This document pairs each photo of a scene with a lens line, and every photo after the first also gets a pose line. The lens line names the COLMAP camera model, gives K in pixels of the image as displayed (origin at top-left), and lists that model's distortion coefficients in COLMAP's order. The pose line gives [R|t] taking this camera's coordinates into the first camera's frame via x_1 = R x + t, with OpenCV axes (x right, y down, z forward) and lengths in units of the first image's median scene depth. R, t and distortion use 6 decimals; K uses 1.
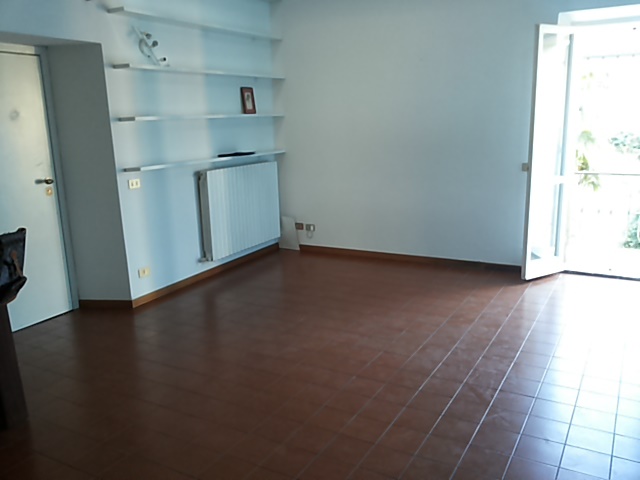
lens RADIAL K [[558.7, 0, 321.2], [0, 558.7, 242.5], [0, 0, 1]] dist [0.001419, -0.006244]
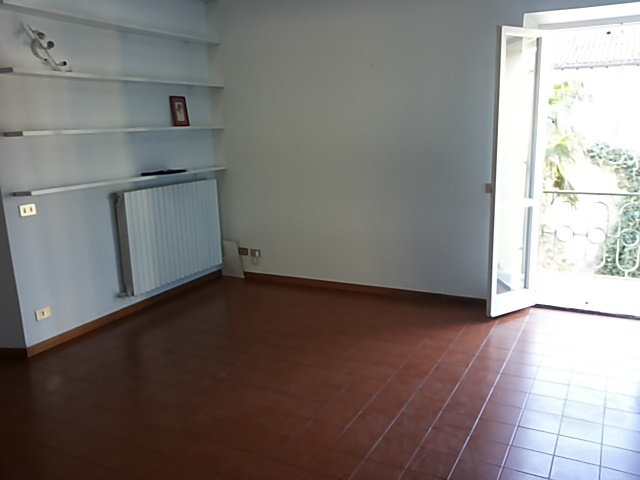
lens RADIAL K [[567.0, 0, 319.4], [0, 567.0, 238.1], [0, 0, 1]] dist [-0.004094, -0.004941]
pose [[0.999406, -0.005242, 0.034065, 0.065669], [0.006127, 0.999645, -0.025943, -0.033529], [-0.033917, 0.026136, 0.999083, 0.118817]]
